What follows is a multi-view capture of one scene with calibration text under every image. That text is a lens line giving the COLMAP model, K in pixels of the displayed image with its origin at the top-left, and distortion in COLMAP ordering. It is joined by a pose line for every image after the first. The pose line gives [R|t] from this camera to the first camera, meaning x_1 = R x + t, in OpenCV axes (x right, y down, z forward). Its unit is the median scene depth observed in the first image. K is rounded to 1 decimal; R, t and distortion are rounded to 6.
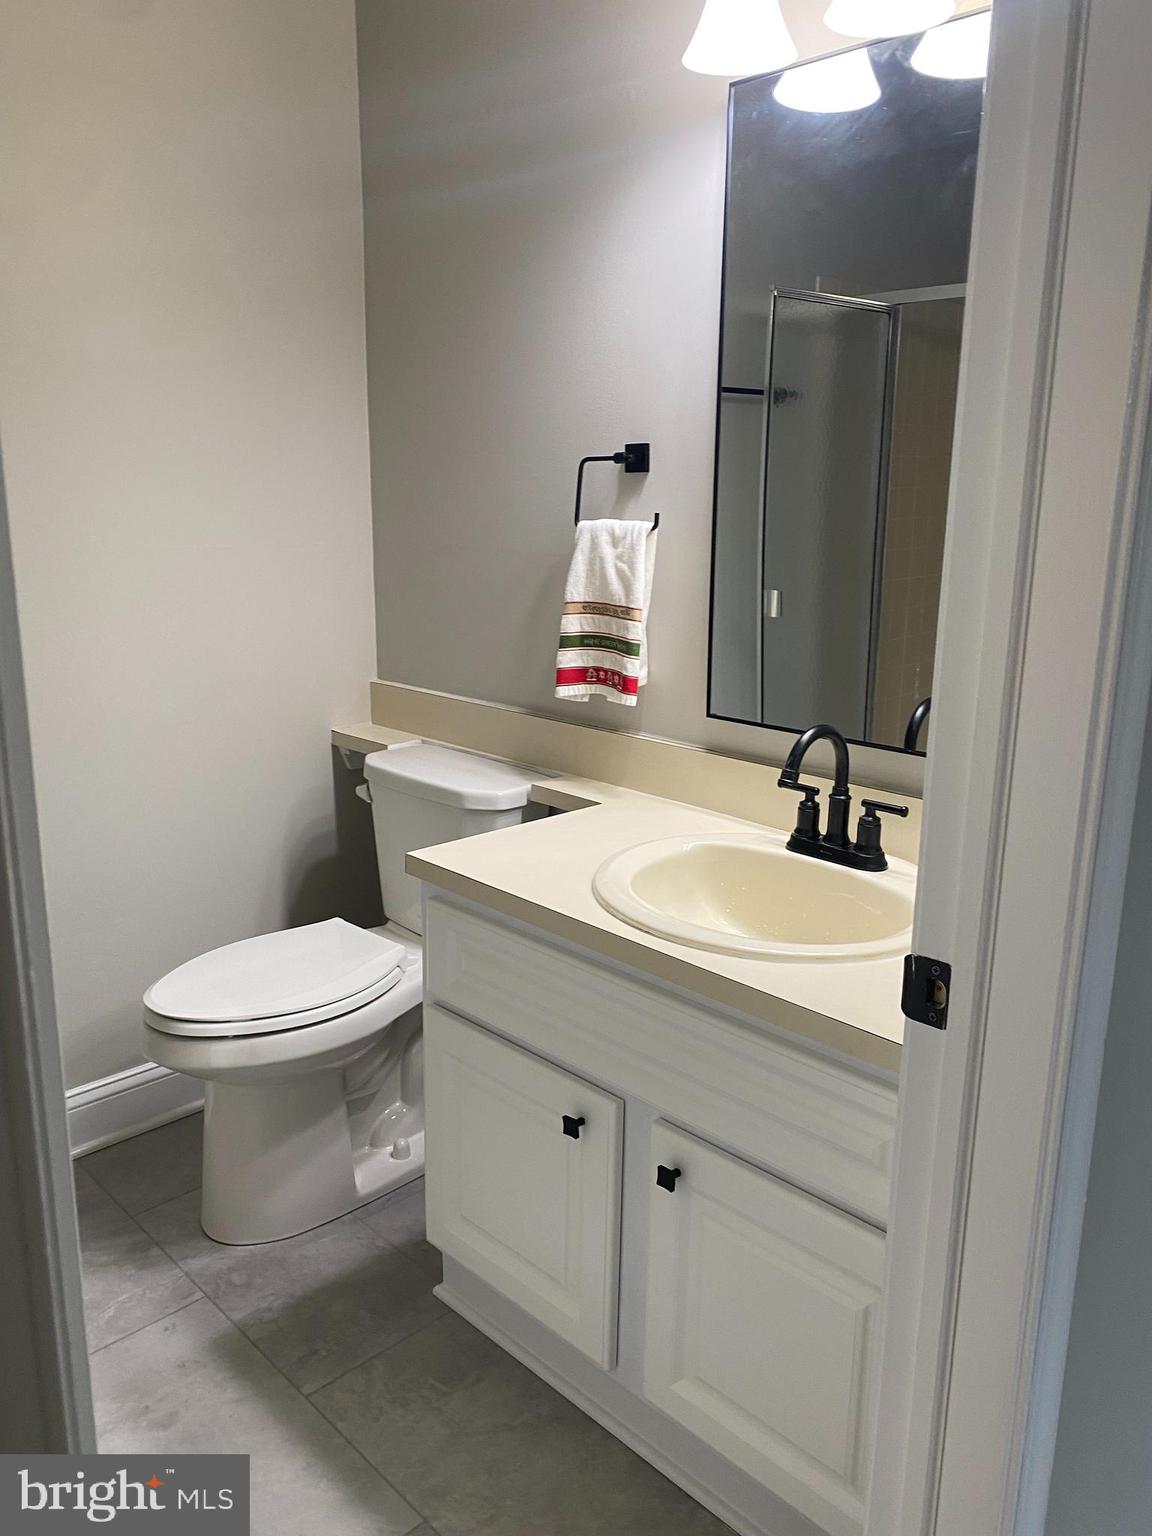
lens RADIAL K [[1173.2, 0, 576.0], [0, 1173.2, 768.0], [0, 0, 1]] dist [0.025820, -0.006858]
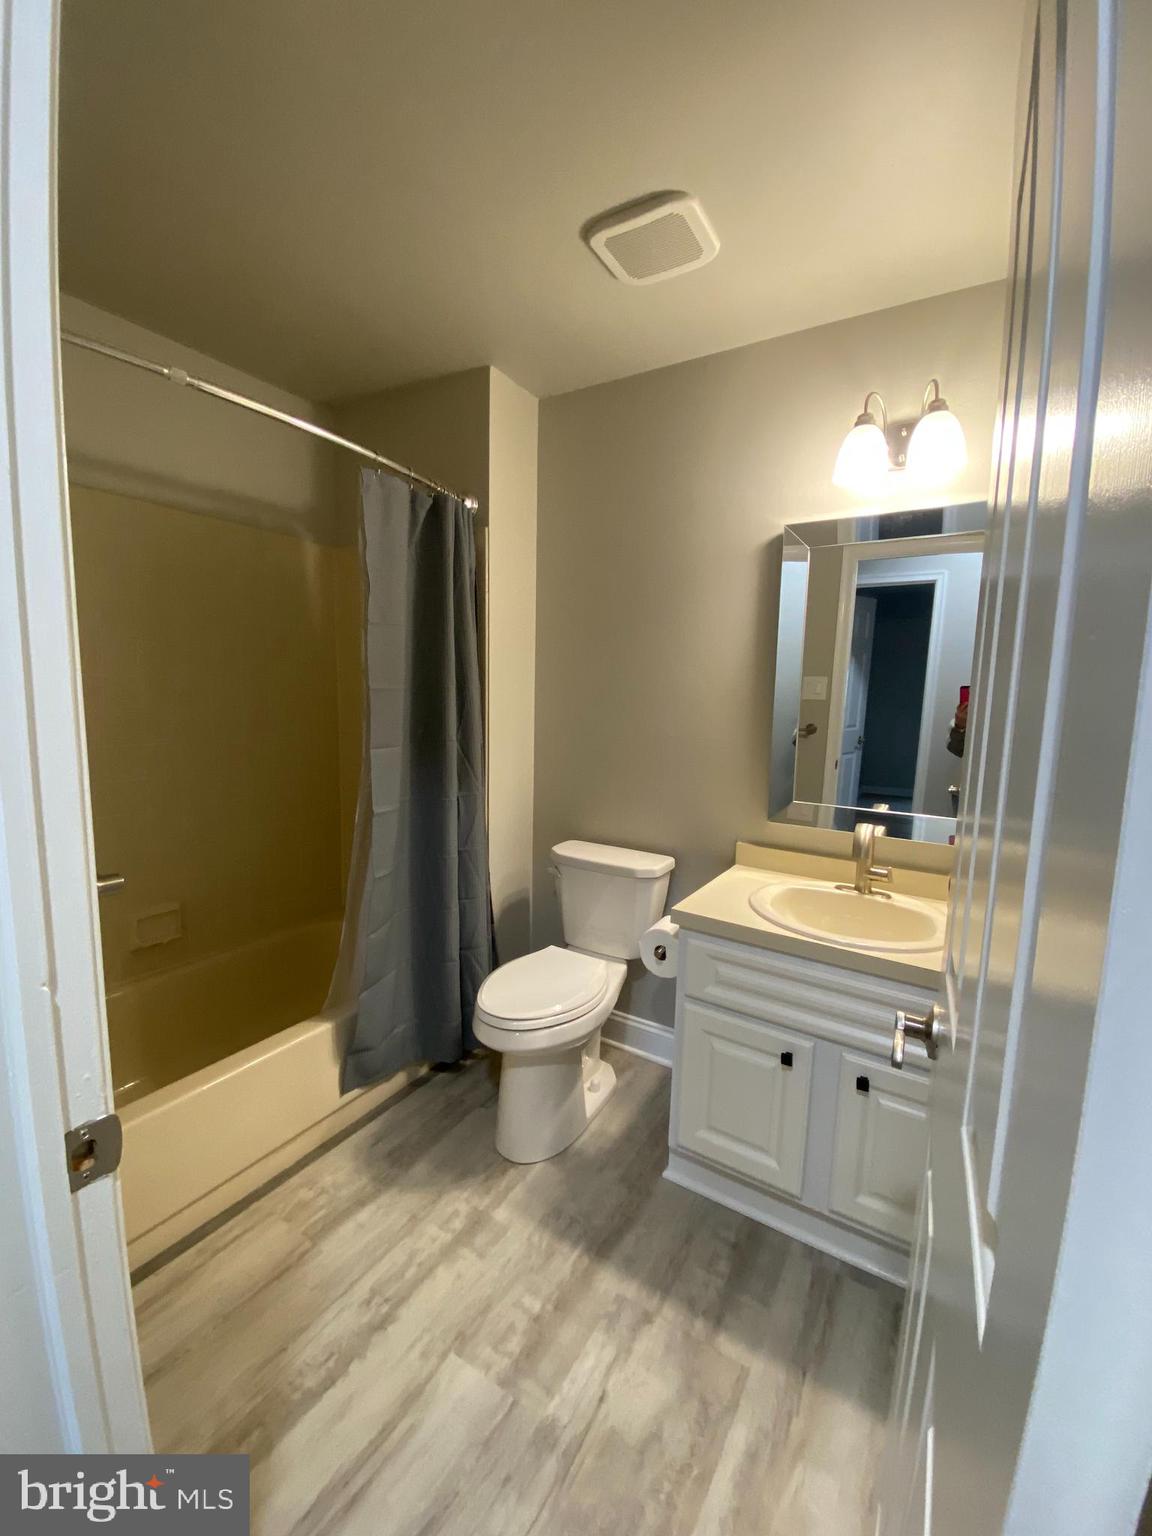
lens RADIAL K [[620.5, 0, 570.5], [0, 620.5, 766.1], [0, 0, 1]] dist [0.024618, -0.023169]
pose [[0.970310, -0.020252, 0.241014, -0.418308], [0.049473, 0.992038, -0.115816, -0.028360], [-0.236749, 0.124301, 0.963587, 0.102684]]
